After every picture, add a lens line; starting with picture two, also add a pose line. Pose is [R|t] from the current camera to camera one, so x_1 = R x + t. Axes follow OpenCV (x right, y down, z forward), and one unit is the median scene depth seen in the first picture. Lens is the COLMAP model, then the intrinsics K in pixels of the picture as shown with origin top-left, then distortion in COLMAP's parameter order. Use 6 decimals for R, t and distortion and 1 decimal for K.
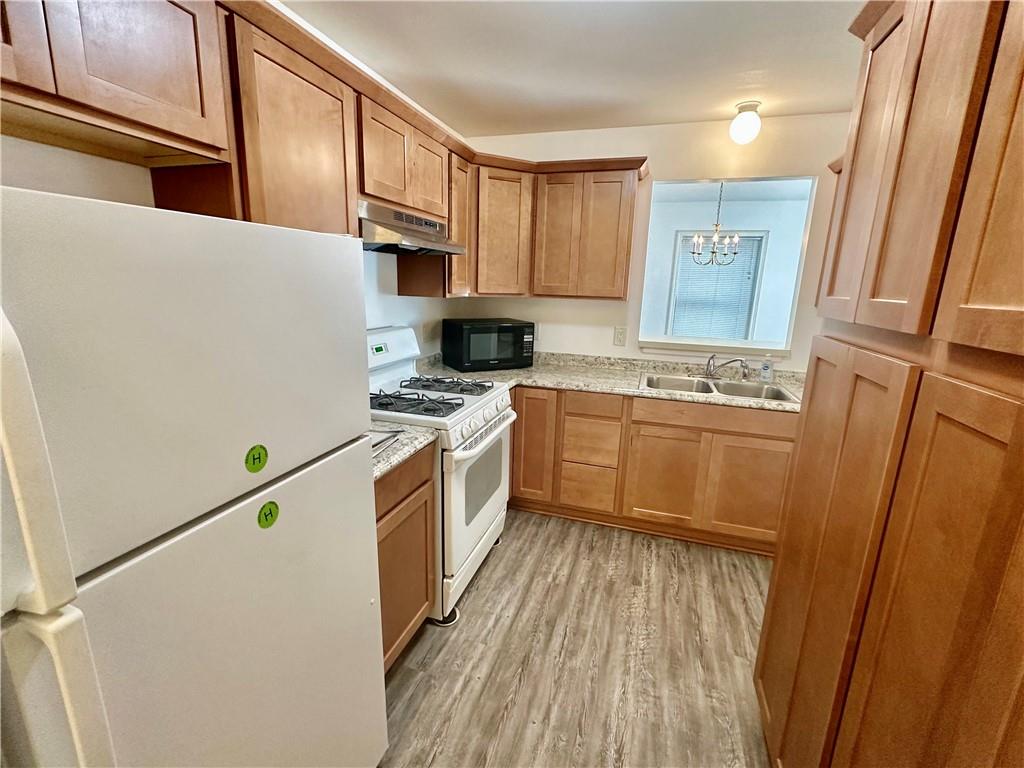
lens RADIAL K [[458.5, 0, 512.4], [0, 458.5, 385.8], [0, 0, 1]] dist [0.000091, 0.000502]
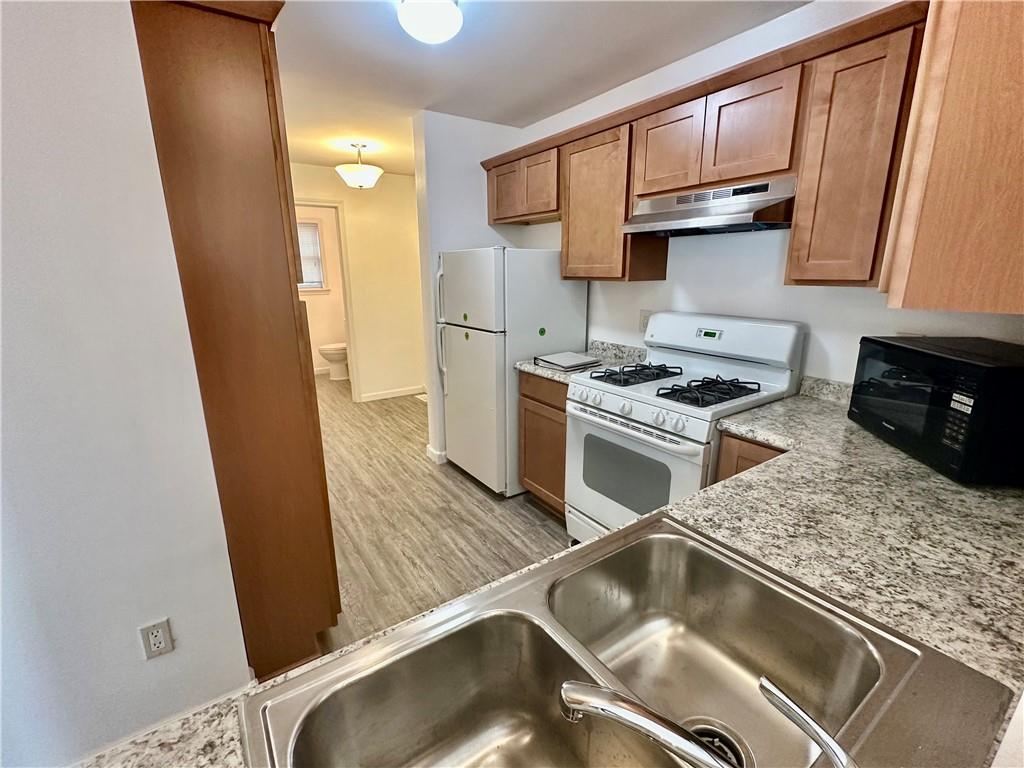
lens RADIAL K [[458.5, 0, 507.3], [0, 458.5, 383.9], [0, 0, 1]] dist [0.000091, 0.000502]
pose [[-0.624479, 0.165723, -0.763257, 0.697922], [-0.183709, 0.918647, 0.349769, -0.228947], [0.759129, 0.358641, -0.543231, 1.158246]]
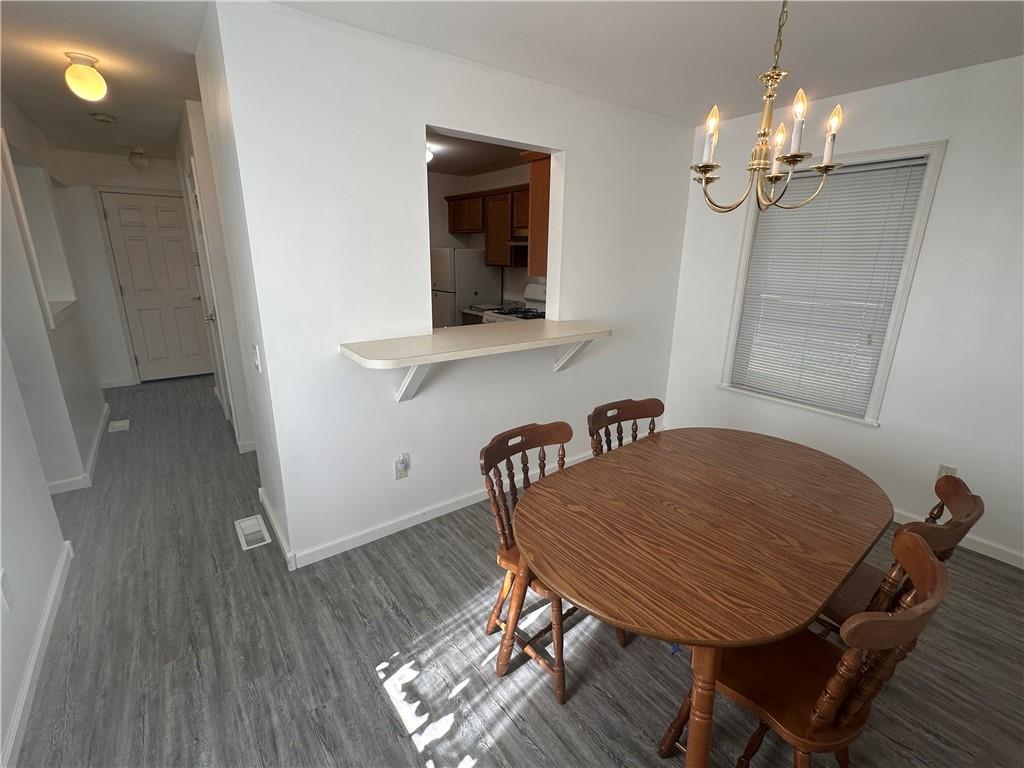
lens RADIAL K [[458.5, 0, 510.0], [0, 458.5, 381.6], [0, 0, 1]] dist [0.000091, 0.000502]
pose [[-0.583557, 0.185167, -0.790680, 1.440421], [-0.212782, 0.904774, 0.368929, -0.419608], [0.783700, 0.383533, -0.488587, 1.899119]]
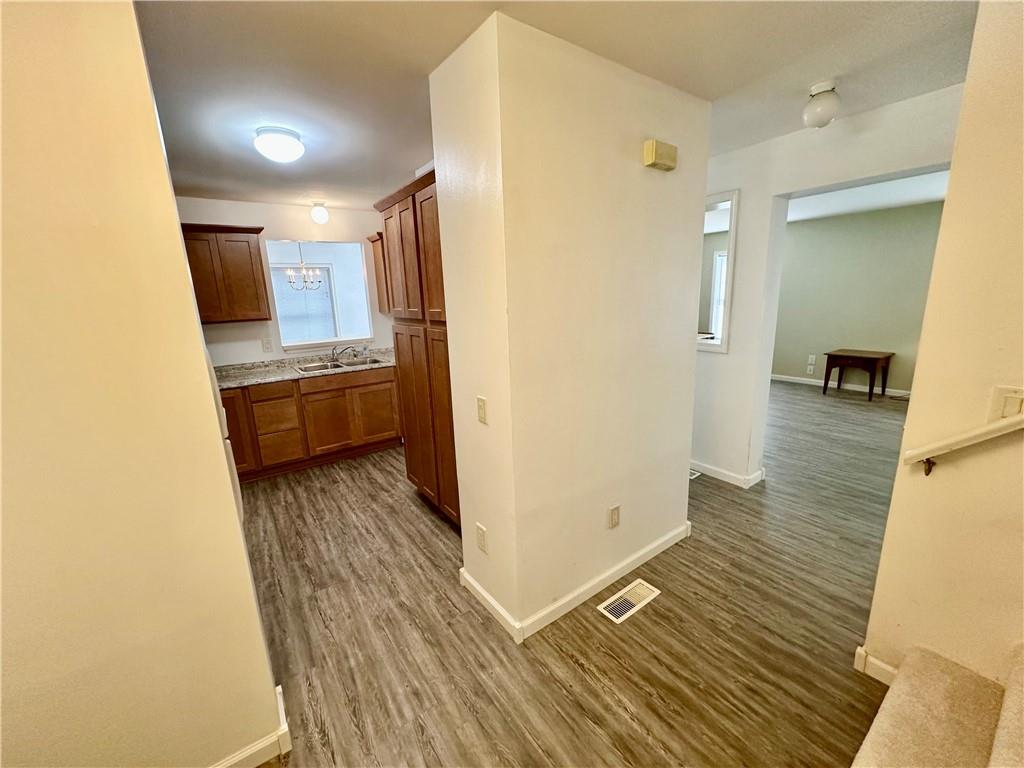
lens RADIAL K [[411.5, 0, 508.0], [0, 411.5, 383.7], [0, 0, 1]] dist [0.003566, 0.000055]
pose [[0.604841, -0.226024, 0.763597, -0.415941], [0.233100, 0.967127, 0.101632, 0.067172], [-0.761467, 0.116523, 0.637644, -0.487615]]
